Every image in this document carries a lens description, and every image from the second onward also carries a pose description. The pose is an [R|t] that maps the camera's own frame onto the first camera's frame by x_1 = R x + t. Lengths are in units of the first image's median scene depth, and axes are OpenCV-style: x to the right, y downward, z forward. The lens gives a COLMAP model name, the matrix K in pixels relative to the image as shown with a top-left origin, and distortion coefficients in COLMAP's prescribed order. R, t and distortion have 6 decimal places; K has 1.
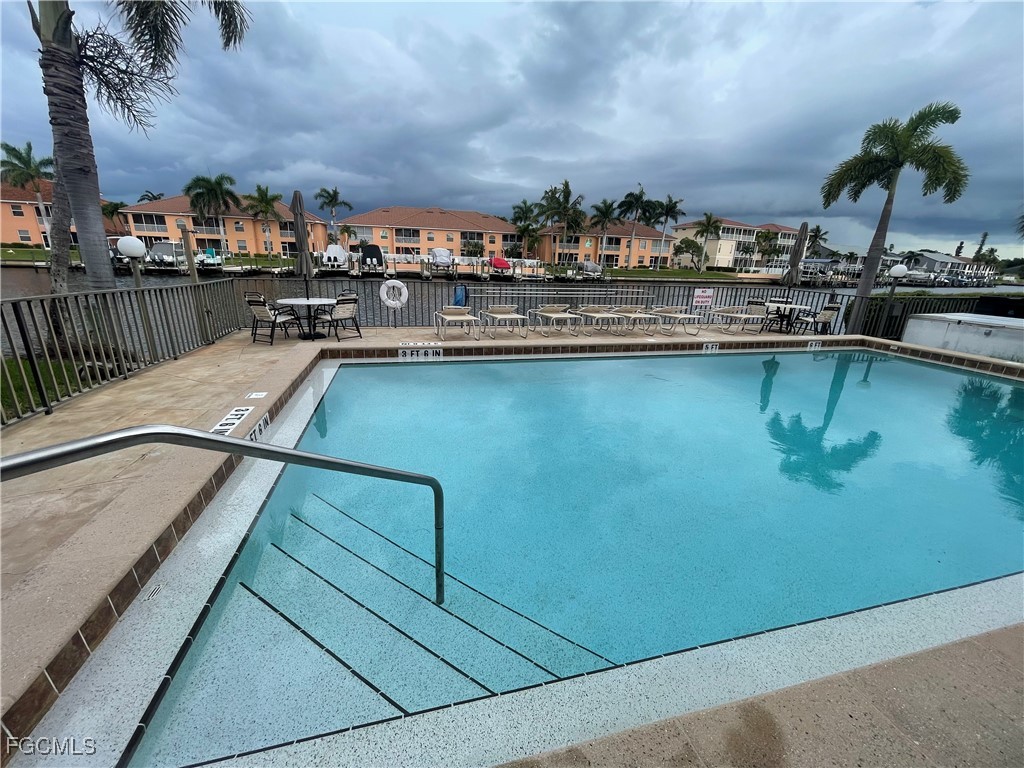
lens RADIAL K [[415.7, 0, 507.5], [0, 415.7, 383.0], [0, 0, 1]] dist [-0.002714, 0.002179]
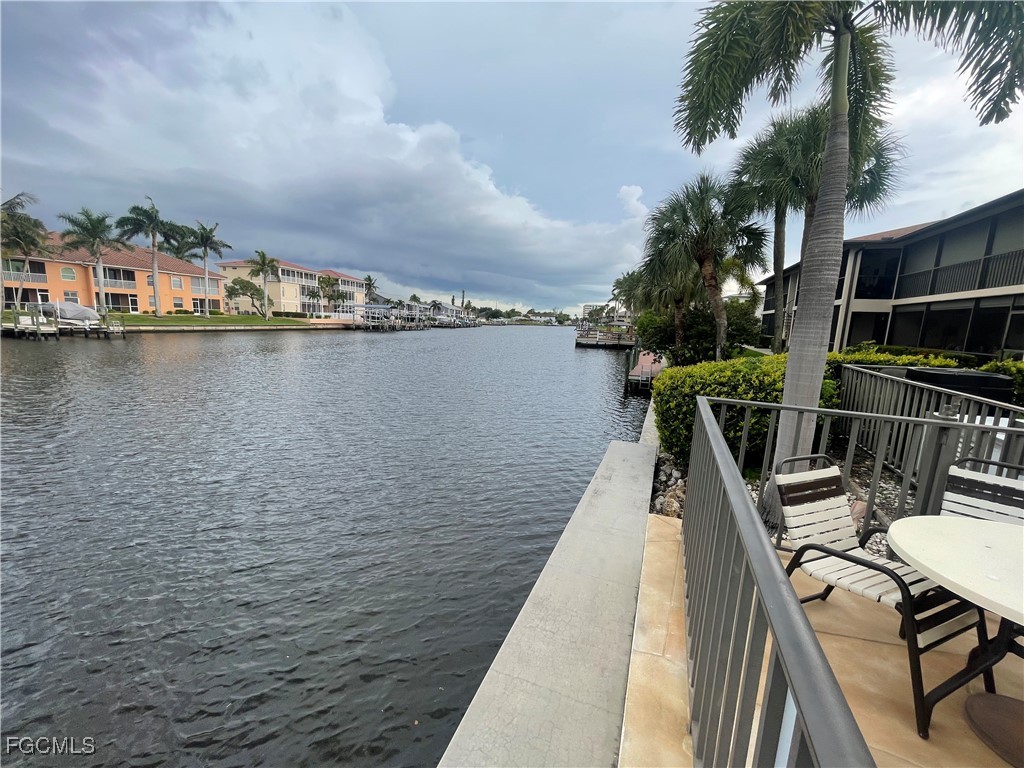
lens RADIAL K [[415.7, 0, 513.4], [0, 415.7, 392.7], [0, 0, 1]] dist [-0.002714, 0.002179]
pose [[0.576559, -0.152526, 0.802693, 0.049116], [0.217355, 0.975654, 0.029269, -0.032970], [-0.787615, 0.157594, 0.595674, 0.119934]]
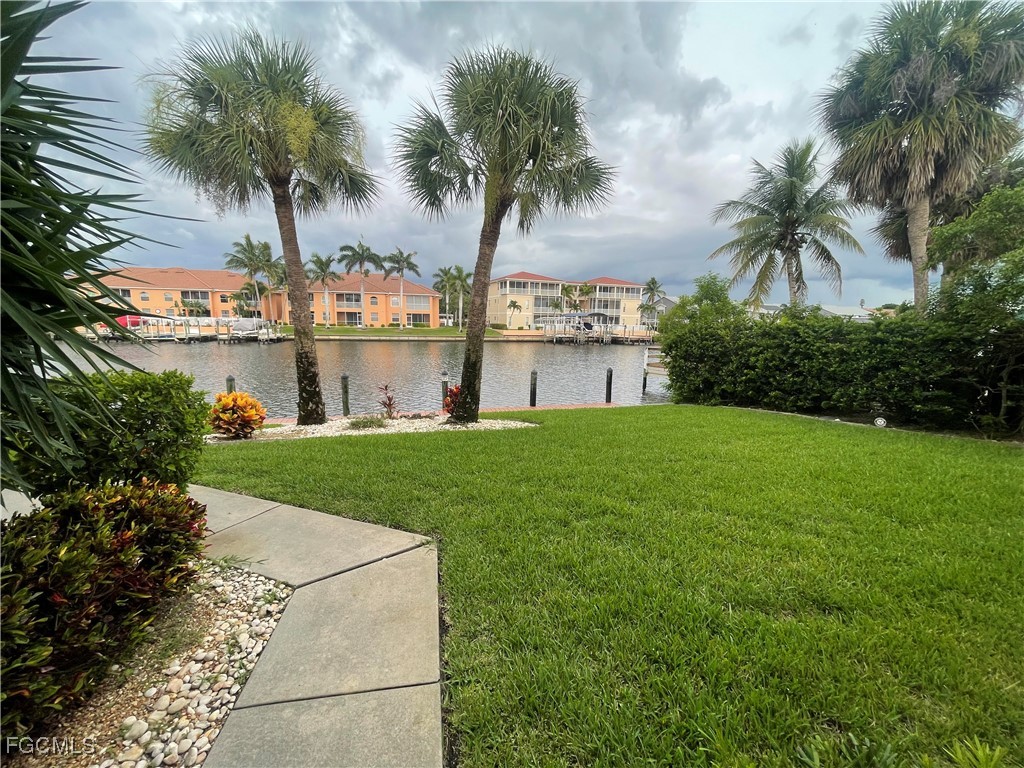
lens RADIAL K [[415.7, 0, 505.7], [0, 415.7, 385.8], [0, 0, 1]] dist [-0.002714, 0.002179]
pose [[0.996745, -0.003131, -0.080559, 0.621631], [-0.008205, 0.990116, -0.140008, -0.027274], [0.080202, 0.140213, 0.986868, 0.156310]]
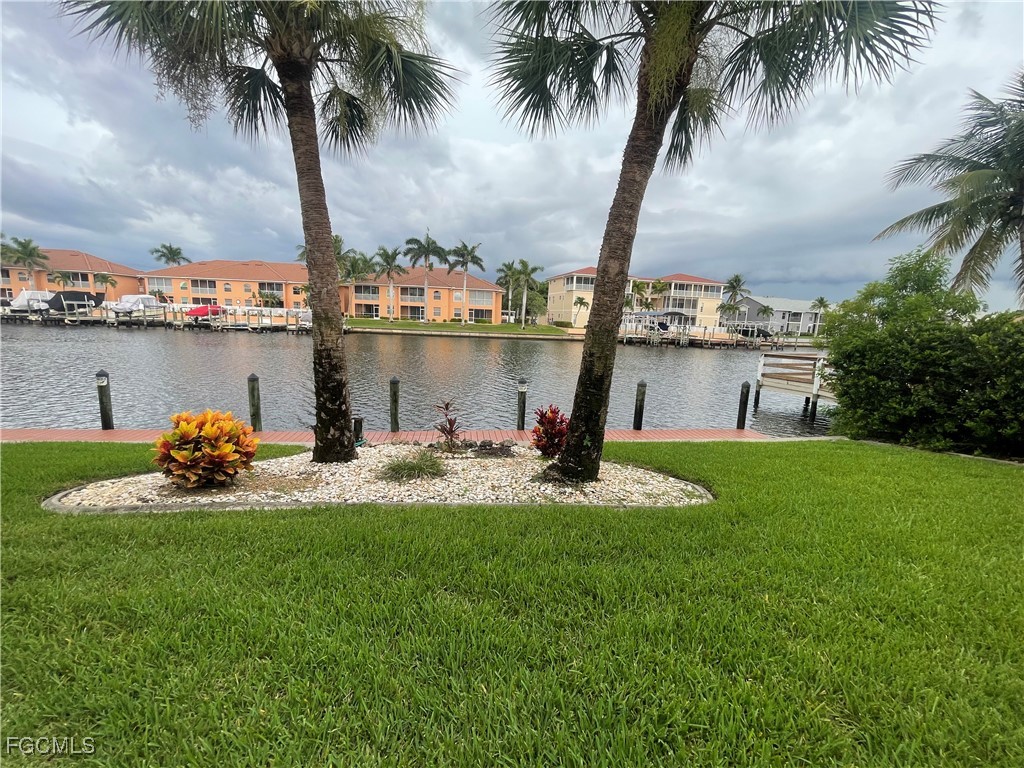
lens RADIAL K [[415.7, 0, 505.8], [0, 415.7, 387.2], [0, 0, 1]] dist [-0.002714, 0.002179]
pose [[0.976021, 0.042329, -0.213522, 0.606660], [-0.070590, 0.989449, -0.126522, -0.036742], [0.205913, 0.138560, 0.968711, 0.193702]]
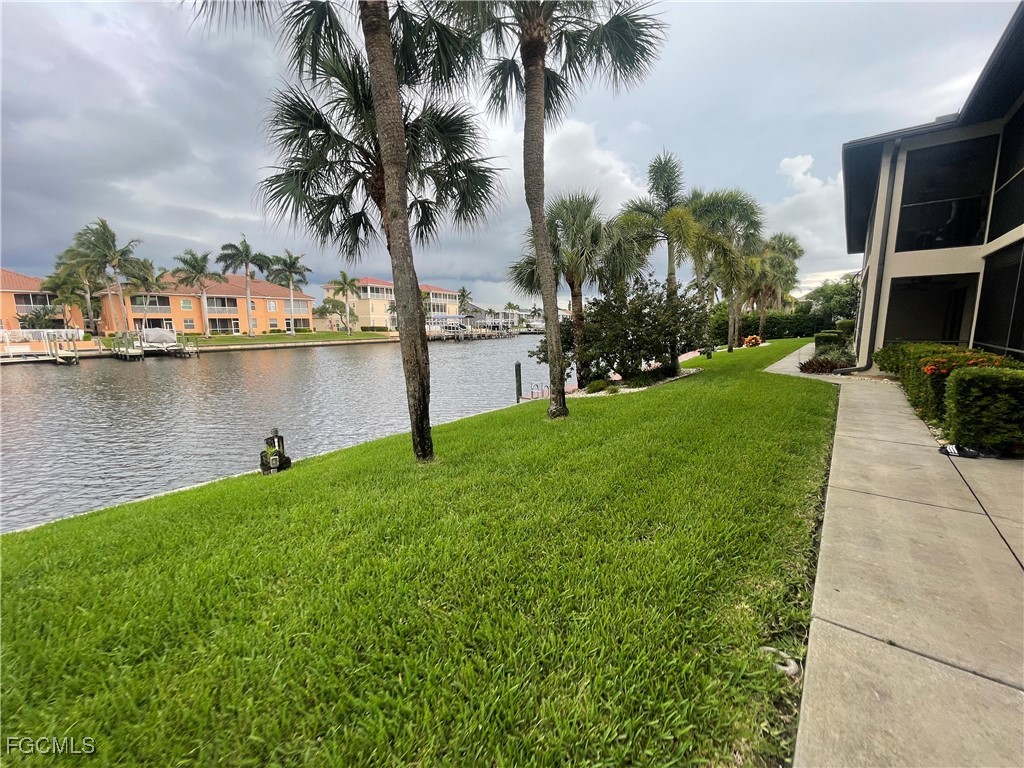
lens RADIAL K [[415.7, 0, 507.8], [0, 415.7, 396.3], [0, 0, 1]] dist [-0.002714, 0.002179]
pose [[0.809332, -0.142549, 0.569790, 0.202778], [0.205172, 0.977604, -0.046853, -0.015439], [-0.550350, 0.154825, 0.820453, 0.074215]]
